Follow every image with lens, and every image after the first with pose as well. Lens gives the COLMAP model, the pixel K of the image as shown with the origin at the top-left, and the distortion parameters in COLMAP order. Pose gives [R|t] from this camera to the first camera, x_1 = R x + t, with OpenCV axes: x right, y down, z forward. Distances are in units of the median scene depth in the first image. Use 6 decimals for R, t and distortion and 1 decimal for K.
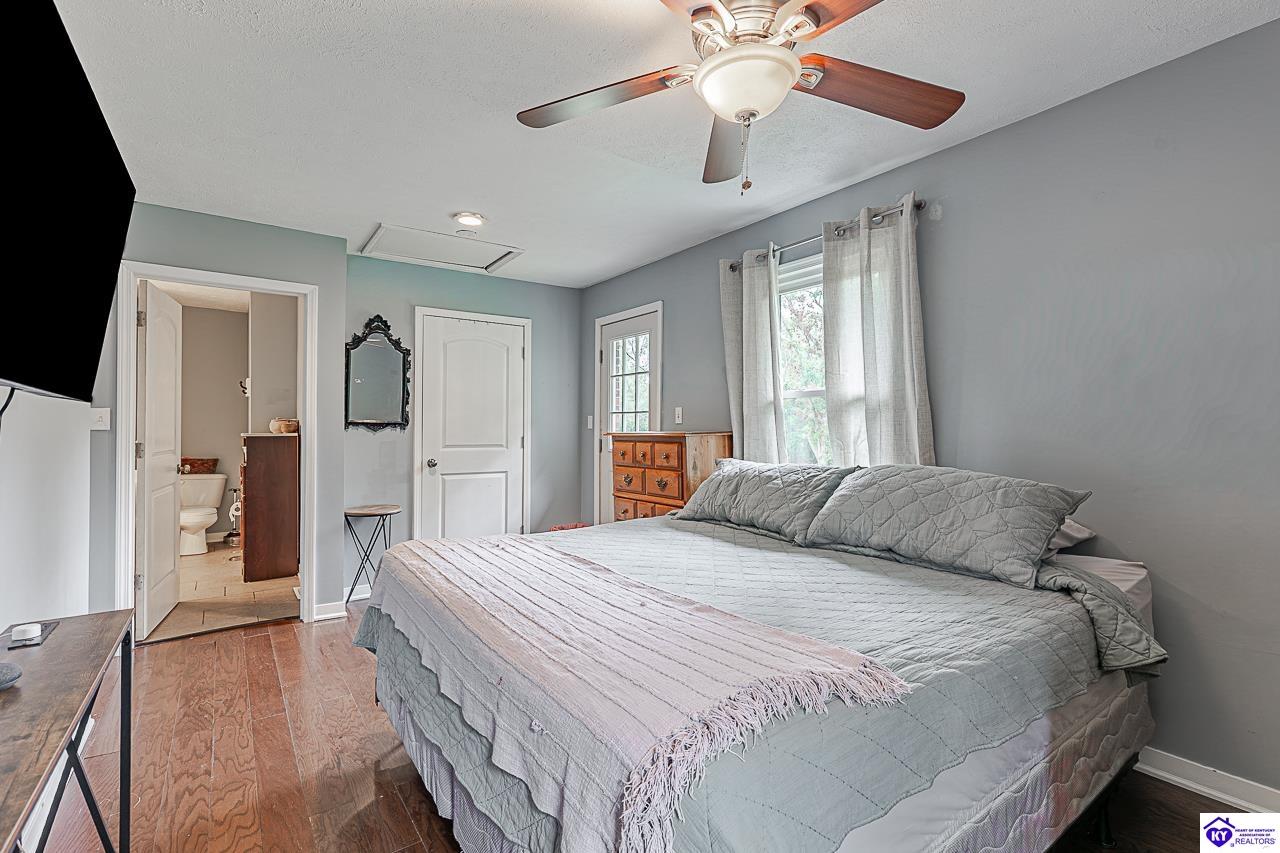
lens RADIAL K [[575.5, 0, 640.0], [0, 575.5, 426.5], [0, 0, 1]] dist [0.001502, -0.000084]
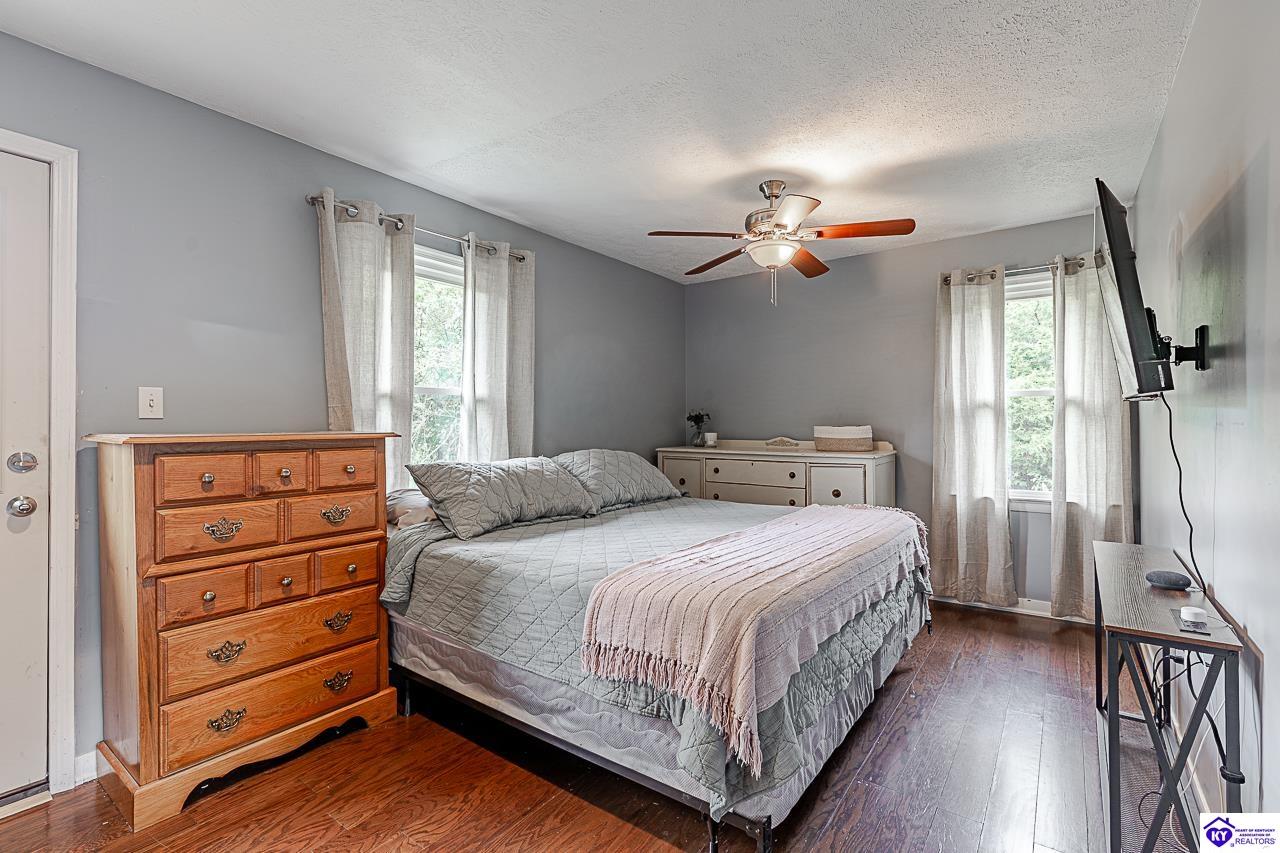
lens RADIAL K [[575.5, 0, 640.0], [0, 575.5, 426.5], [0, 0, 1]] dist [0.001502, -0.000084]
pose [[-0.302873, -0.007386, 0.953002, -0.805141], [-0.004059, 0.999971, 0.006459, -0.005034], [-0.953022, -0.001912, -0.302894, 1.048295]]
